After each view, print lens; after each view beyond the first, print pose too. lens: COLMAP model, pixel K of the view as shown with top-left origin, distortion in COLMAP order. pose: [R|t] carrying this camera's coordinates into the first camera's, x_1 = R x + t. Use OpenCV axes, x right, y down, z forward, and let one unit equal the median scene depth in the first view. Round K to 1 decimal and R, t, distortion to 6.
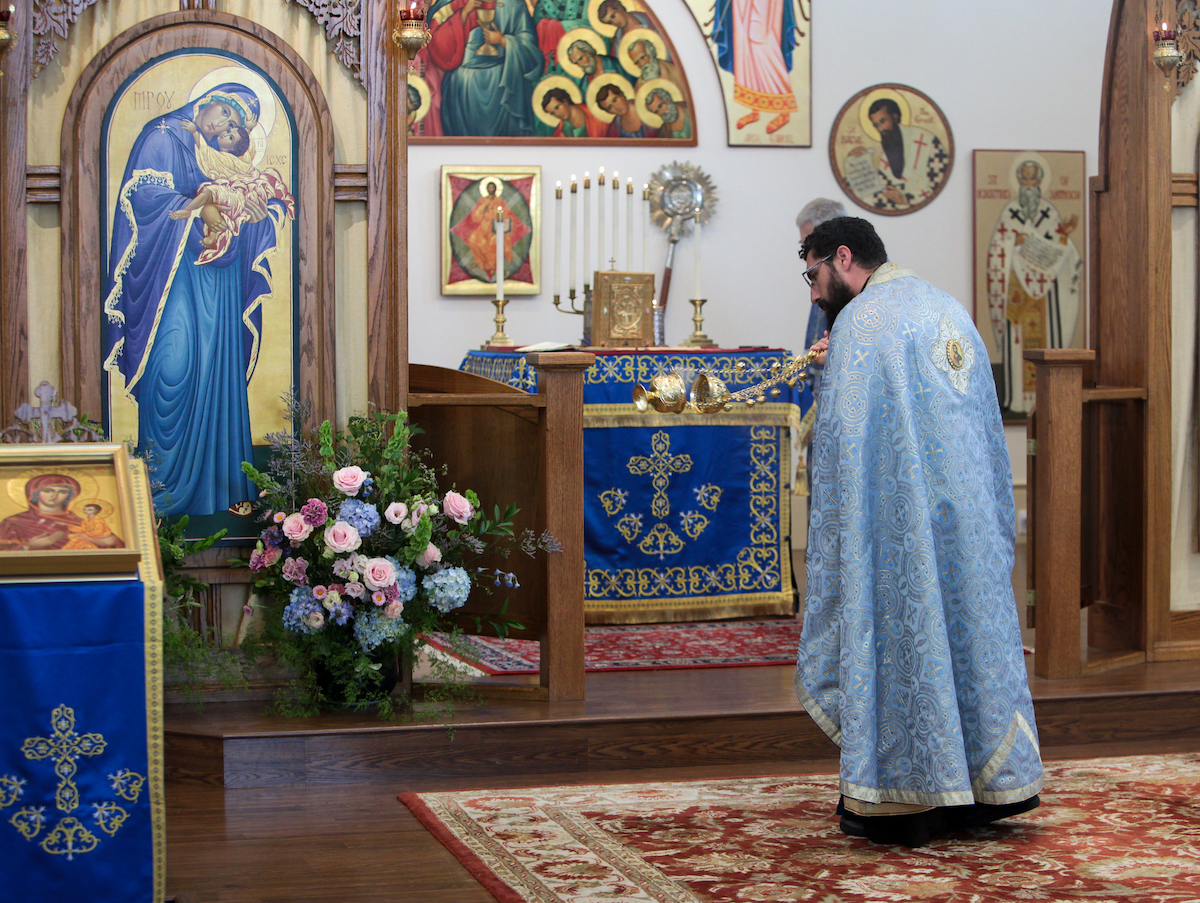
lens RADIAL K [[2736.5, 0, 600.1], [0, 2736.5, 450.4], [0, 0, 1]] dist [-0.274155, 0.000000]
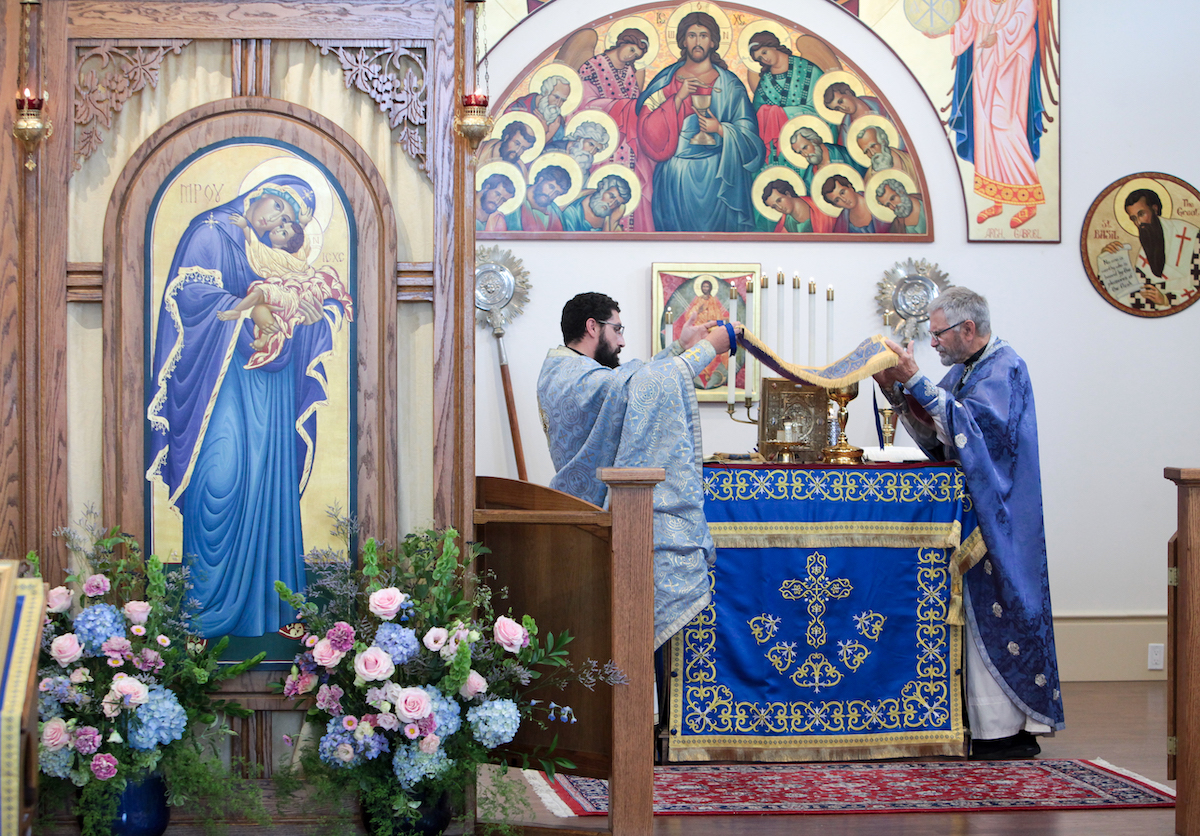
lens RADIAL K [[2869.7, 0, 599.4], [0, 2869.7, 420.2], [0, 0, 1]] dist [-0.220996, 0.000000]
pose [[0.986002, 0.006834, -0.166594, 0.134245], [-0.015002, 0.998743, -0.047820, -0.005274], [0.166058, 0.049649, 0.984865, 0.049092]]
